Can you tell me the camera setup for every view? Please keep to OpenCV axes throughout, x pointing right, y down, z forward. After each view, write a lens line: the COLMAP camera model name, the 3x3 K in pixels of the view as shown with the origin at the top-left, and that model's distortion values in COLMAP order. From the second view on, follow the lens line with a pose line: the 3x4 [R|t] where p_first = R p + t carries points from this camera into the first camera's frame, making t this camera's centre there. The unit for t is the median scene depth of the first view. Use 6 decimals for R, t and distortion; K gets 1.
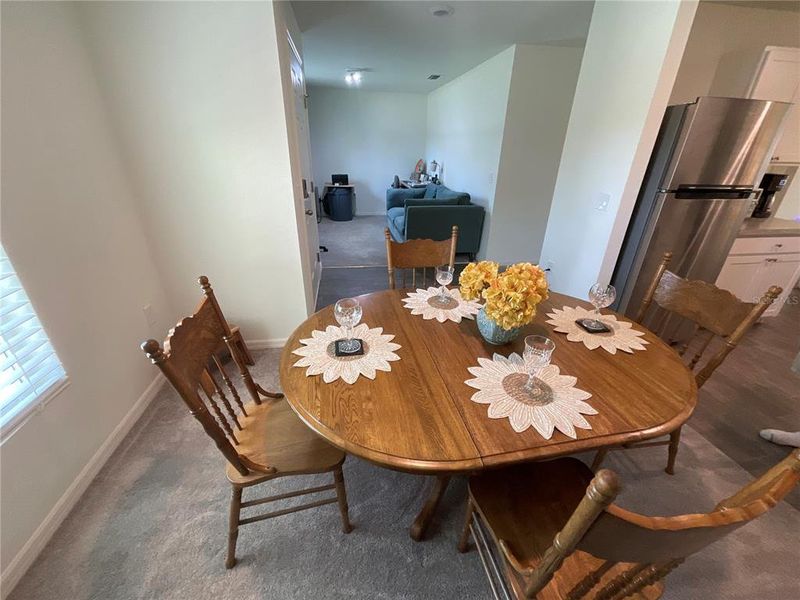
lens RADIAL K [[326.1, 0, 398.6], [0, 326.1, 301.3], [0, 0, 1]] dist [-0.001050, 0.000295]
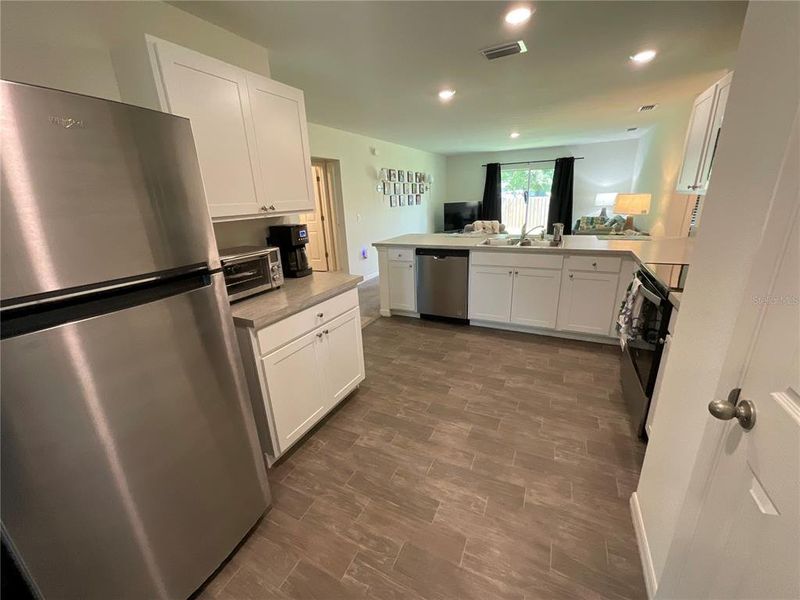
lens RADIAL K [[326.1, 0, 398.0], [0, 326.1, 302.8], [0, 0, 1]] dist [-0.001050, 0.000295]
pose [[0.603119, -0.287546, 0.744019, 0.716461], [0.385356, 0.921726, 0.043847, -0.160692], [-0.698389, 0.260267, 0.666718, 0.358850]]
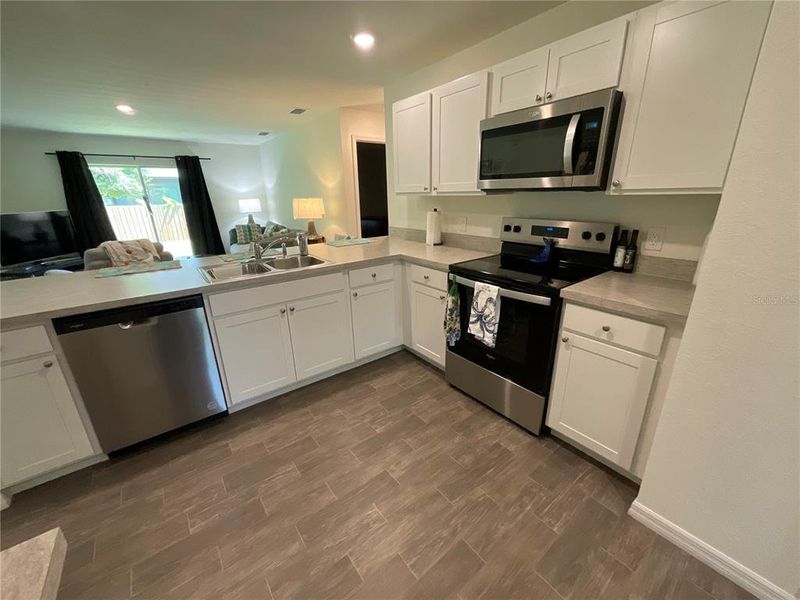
lens RADIAL K [[326.1, 0, 398.8], [0, 326.1, 299.7], [0, 0, 1]] dist [-0.001050, 0.000295]
pose [[-0.449087, -0.289321, 0.845348, 1.001813], [0.394170, 0.784924, 0.478042, -0.293314], [-0.801842, 0.547893, -0.238458, 0.673570]]
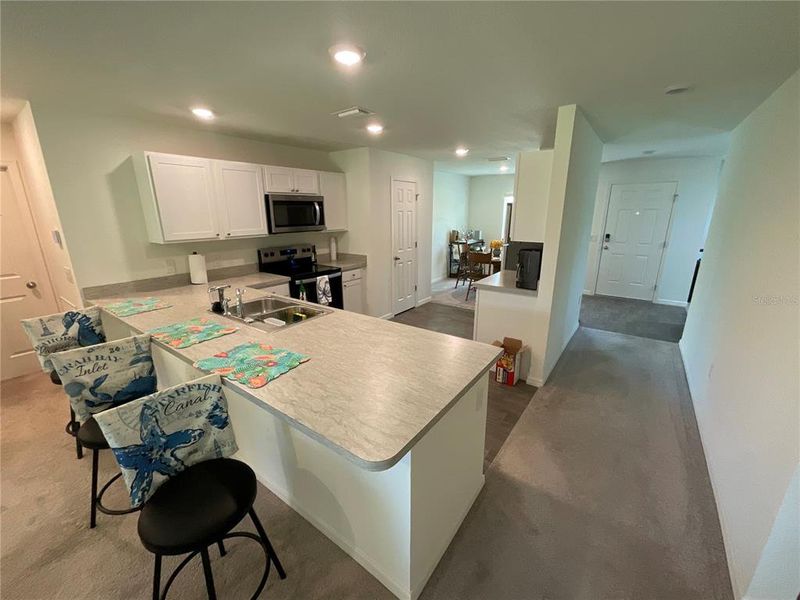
lens RADIAL K [[326.1, 0, 399.5], [0, 326.1, 301.9], [0, 0, 1]] dist [-0.001050, 0.000295]
pose [[-0.716760, 0.174733, -0.675072, 1.919437], [-0.302829, 0.794043, 0.527057, -0.580771], [0.628131, 0.582206, -0.516224, 1.178912]]
